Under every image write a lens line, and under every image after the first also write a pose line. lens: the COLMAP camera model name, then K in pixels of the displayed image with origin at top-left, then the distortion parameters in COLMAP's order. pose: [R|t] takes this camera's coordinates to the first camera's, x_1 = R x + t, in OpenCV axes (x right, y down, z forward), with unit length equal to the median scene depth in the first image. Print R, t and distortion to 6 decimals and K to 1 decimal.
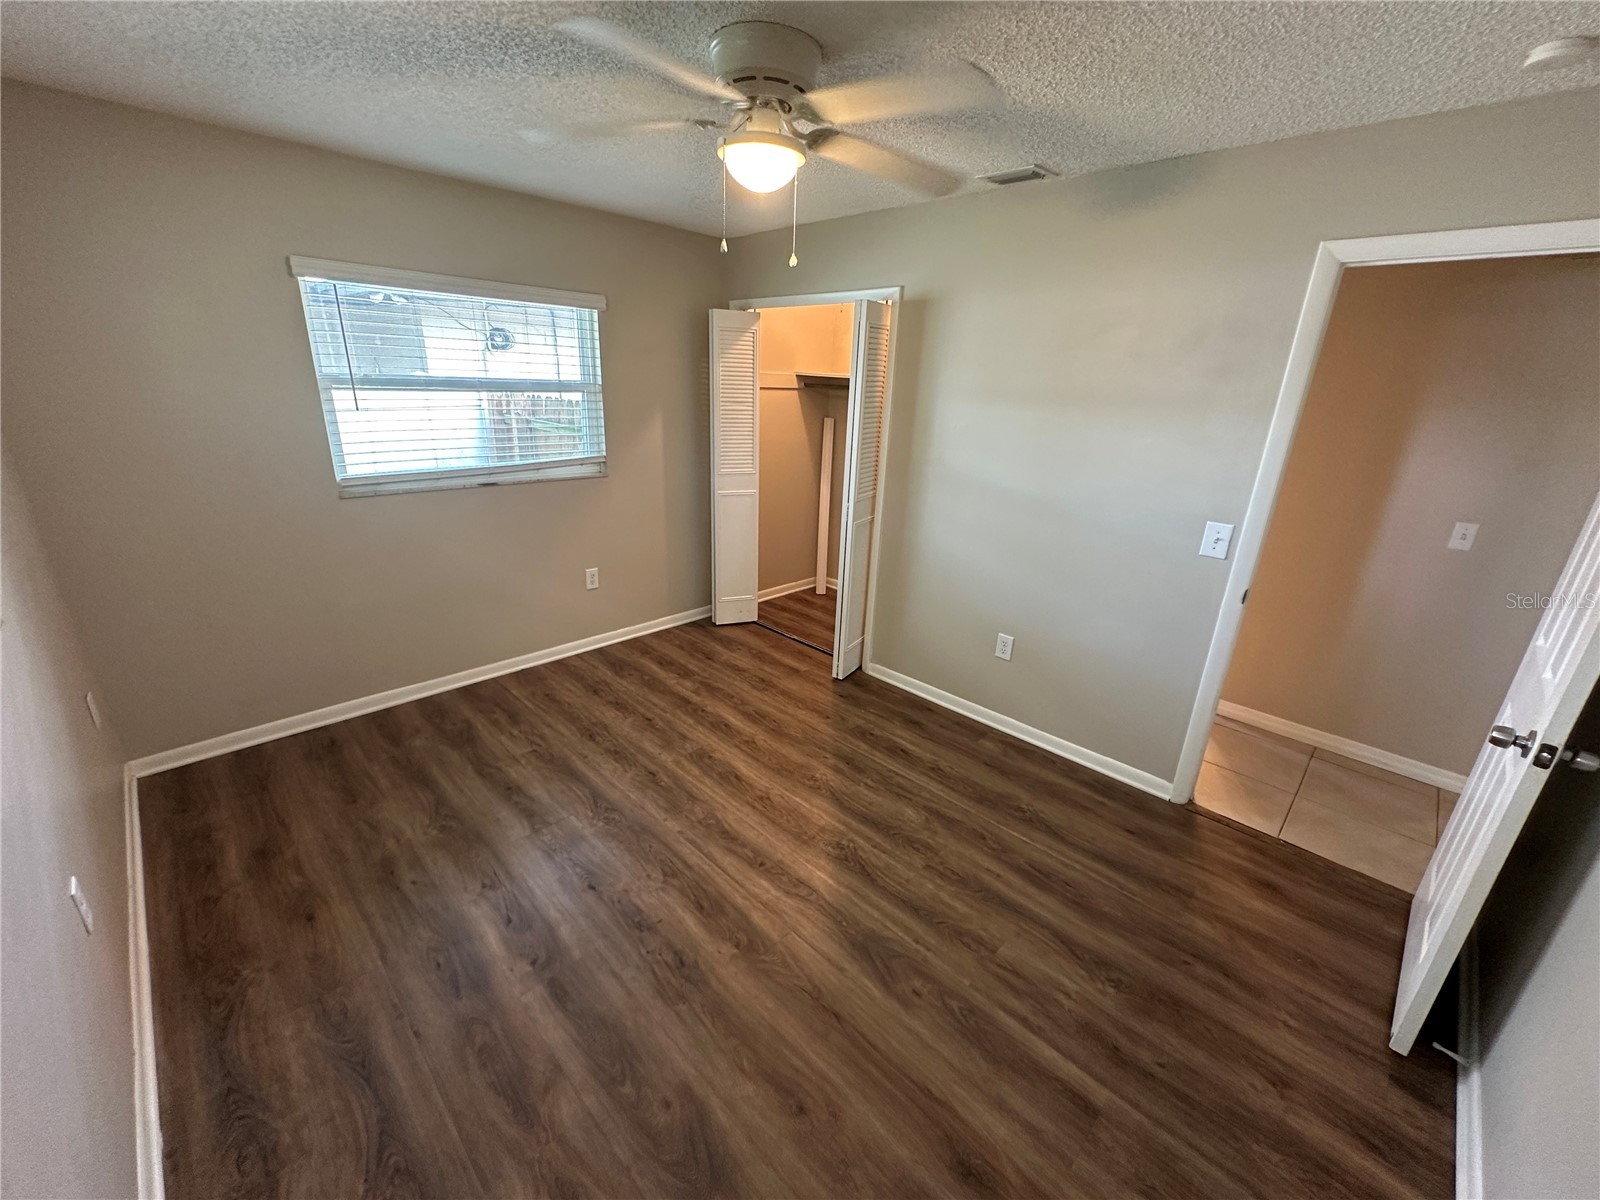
lens RADIAL K [[637.5, 0, 807.3], [0, 637.5, 595.9], [0, 0, 1]] dist [-0.003453, 0.000947]
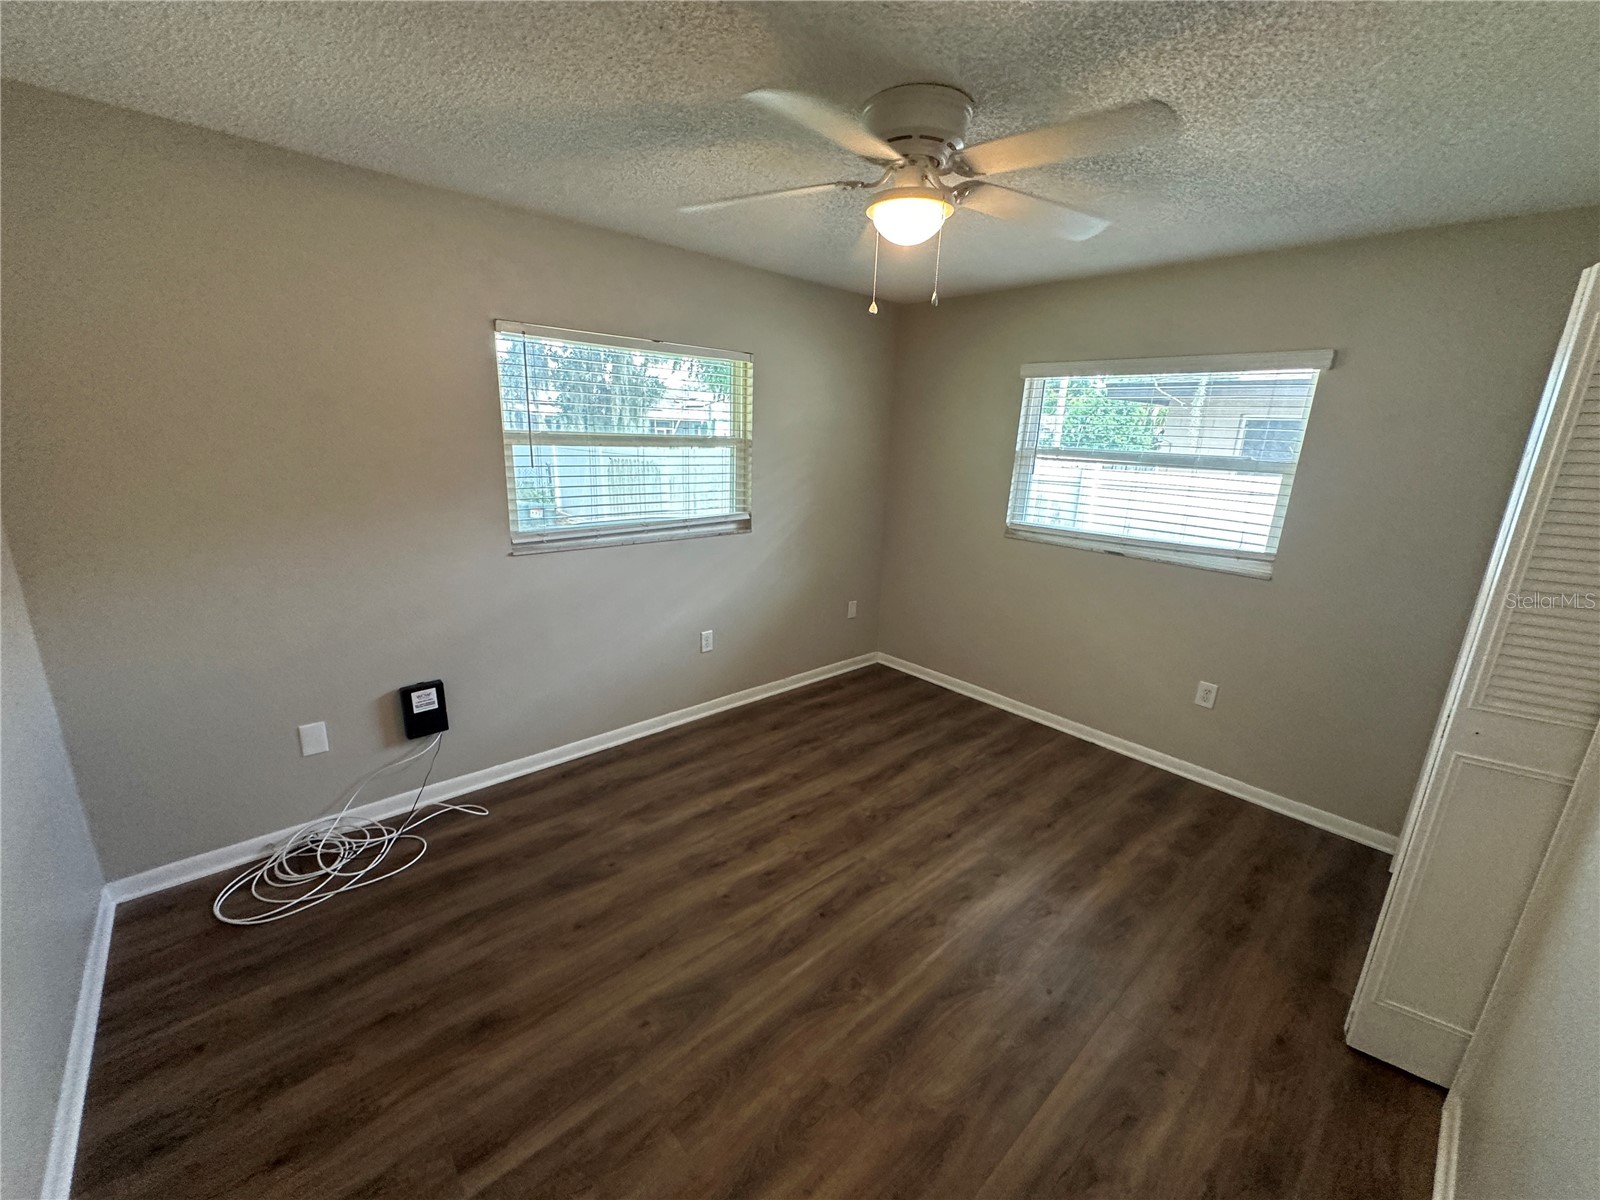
lens RADIAL K [[637.5, 0, 788.4], [0, 637.5, 598.3], [0, 0, 1]] dist [-0.003453, 0.000947]
pose [[-0.064689, 0.213153, -0.974875, 0.668746], [-0.364588, 0.904337, 0.221922, -0.181094], [0.928919, 0.369783, 0.019212, 0.652907]]
